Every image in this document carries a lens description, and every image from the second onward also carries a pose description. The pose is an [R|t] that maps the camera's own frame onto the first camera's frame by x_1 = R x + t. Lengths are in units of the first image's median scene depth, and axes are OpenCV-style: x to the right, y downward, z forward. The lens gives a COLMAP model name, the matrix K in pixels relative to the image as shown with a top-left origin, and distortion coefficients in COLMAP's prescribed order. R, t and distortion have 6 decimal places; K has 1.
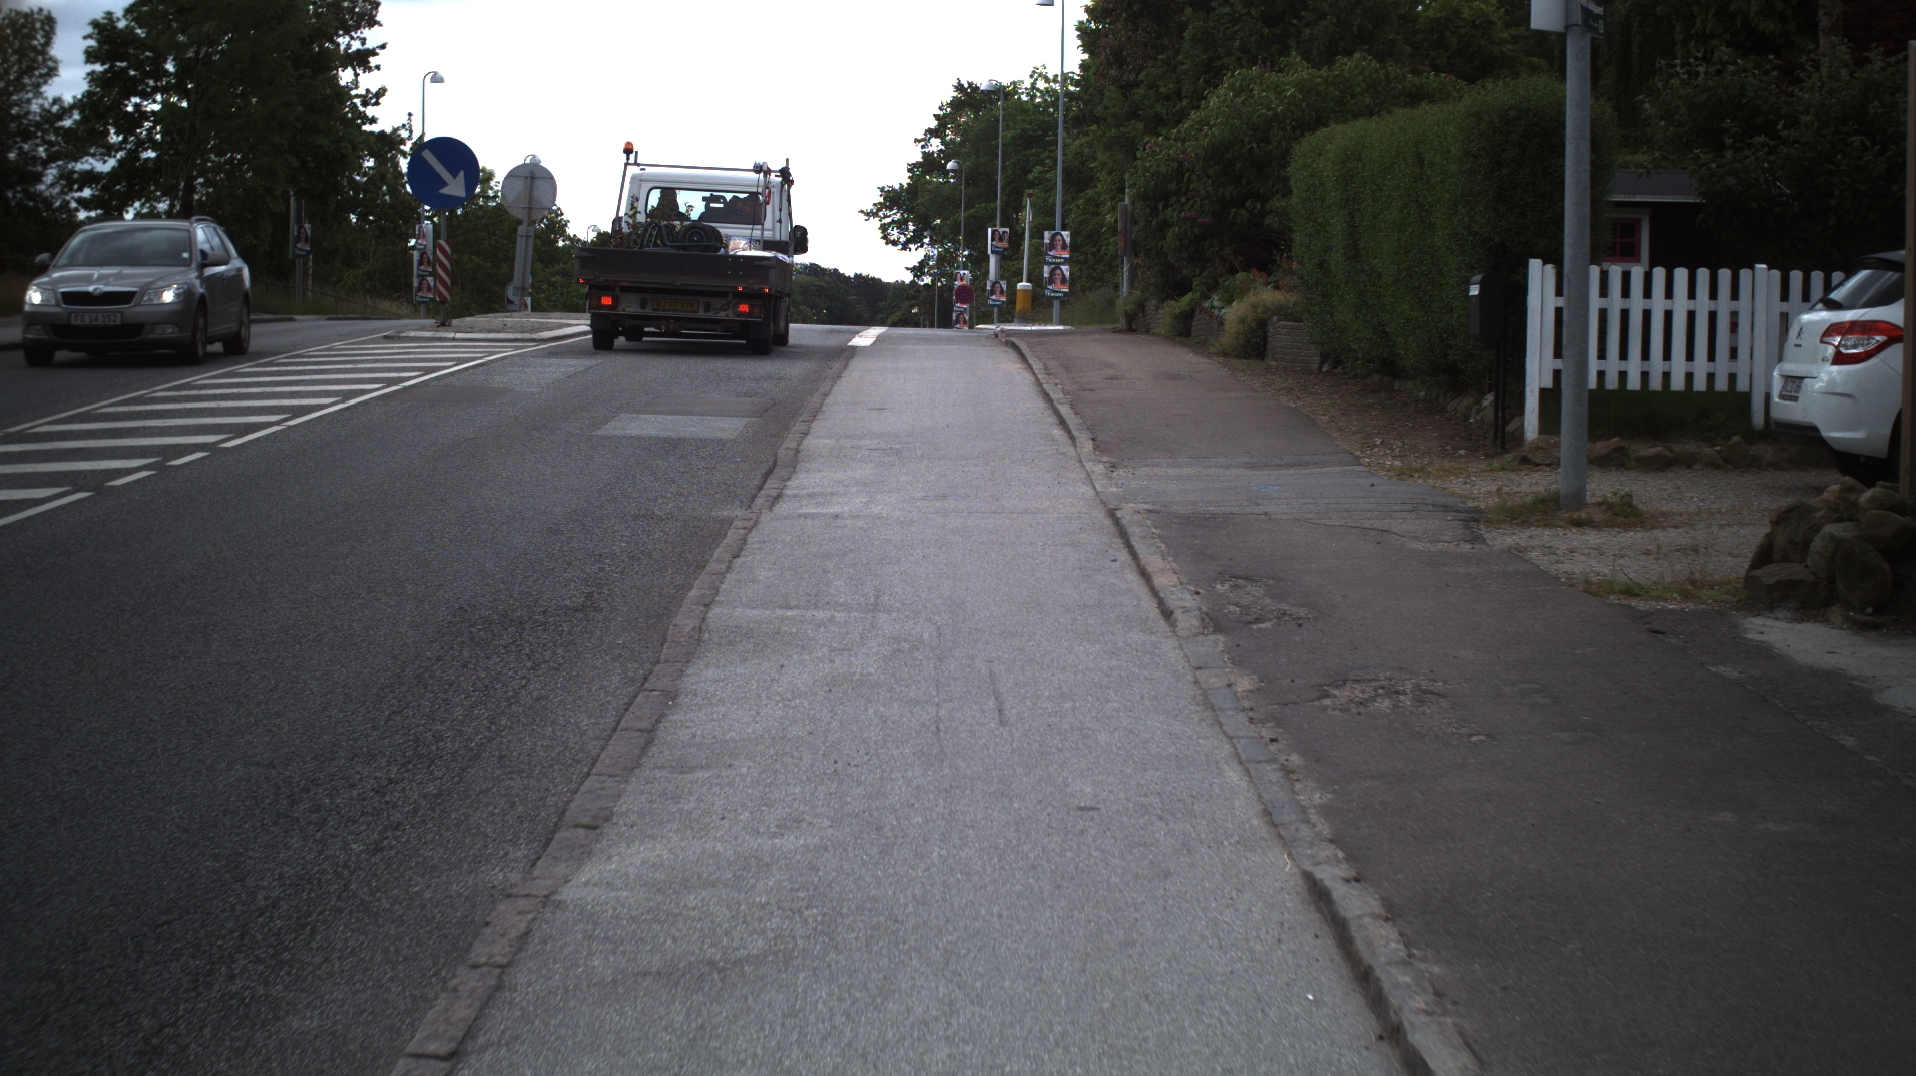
lens RADIAL K [[3302.2, 0, 958.0], [0, 3302.2, 538.0], [0, 0, 1]] dist [-0.312528, 0.461623]
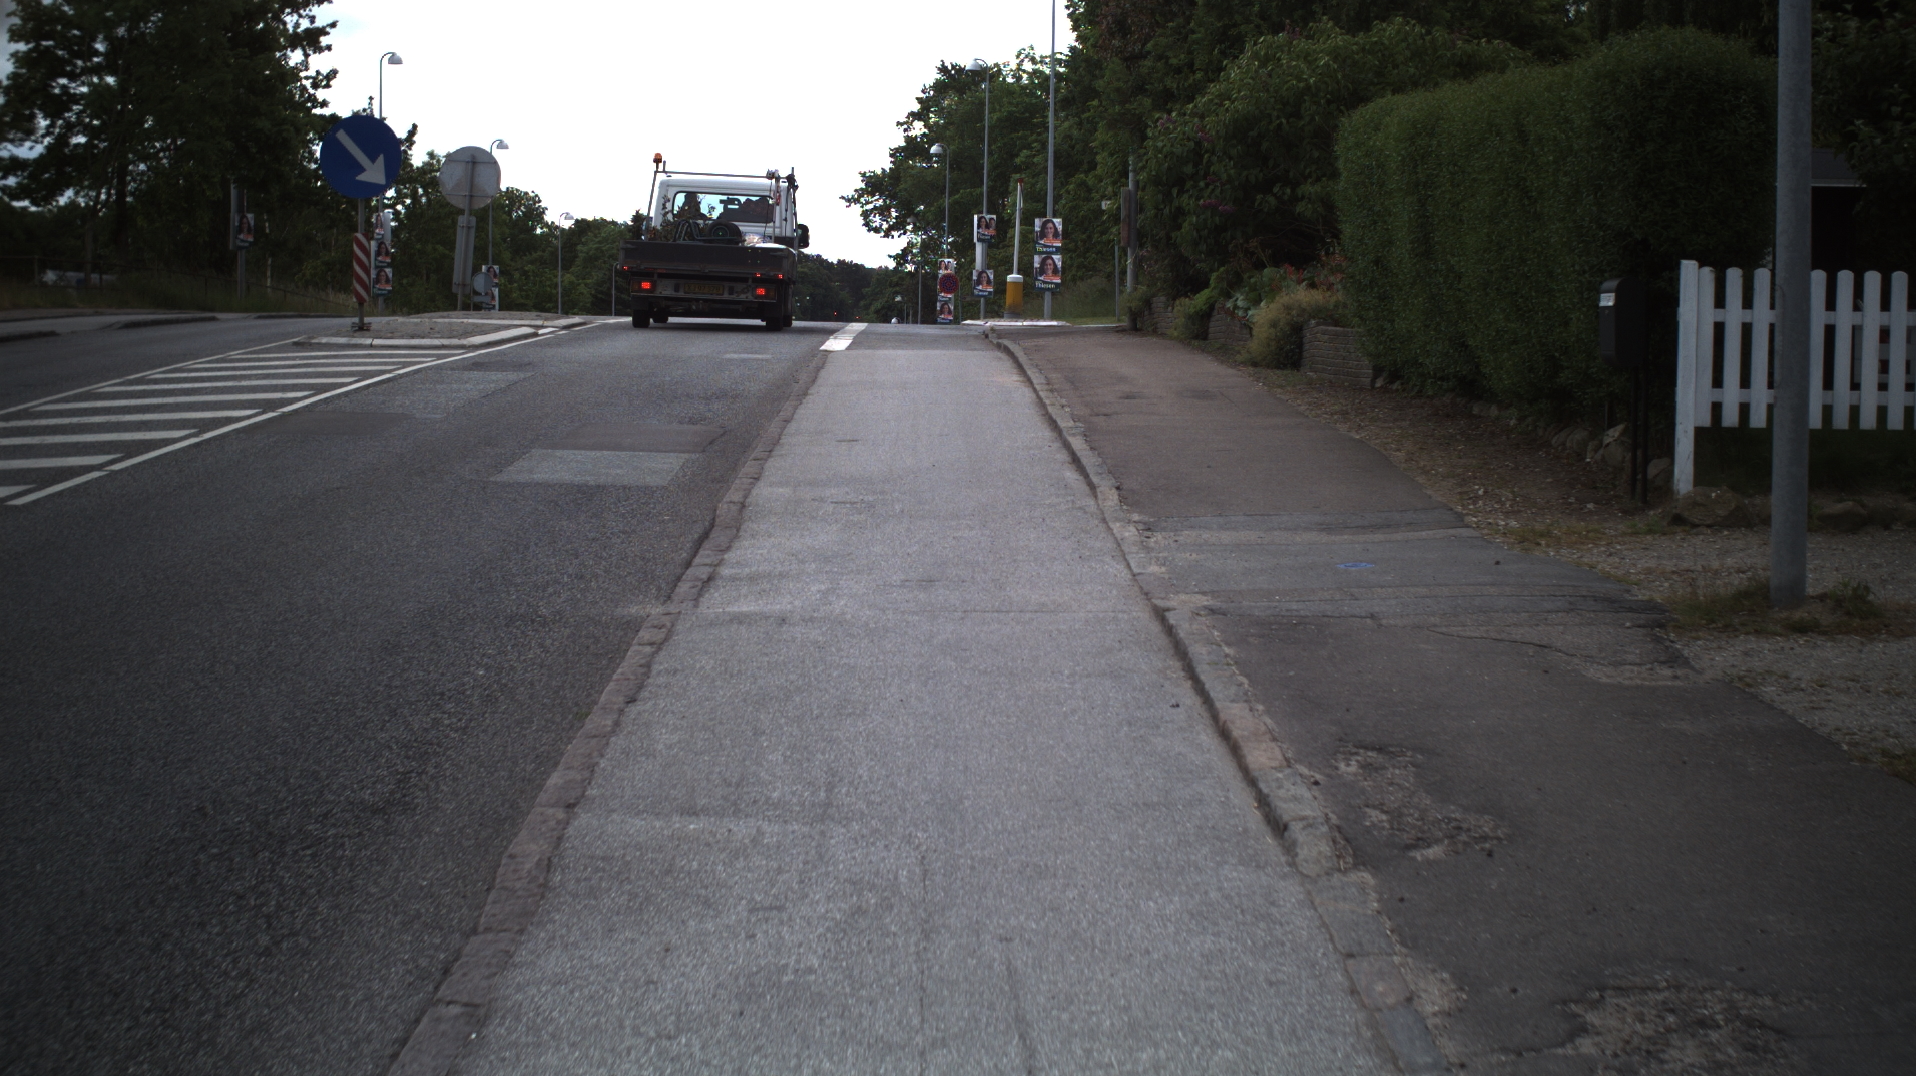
lens RADIAL K [[3302.2, 0, 958.0], [0, 3302.2, 538.0], [0, 0, 1]] dist [-0.312528, 0.461623]
pose [[0.999984, -0.003307, 0.004674, -0.000833], [0.003286, 0.999985, 0.004412, -0.016103], [-0.004688, -0.004397, 0.999979, 0.156898]]
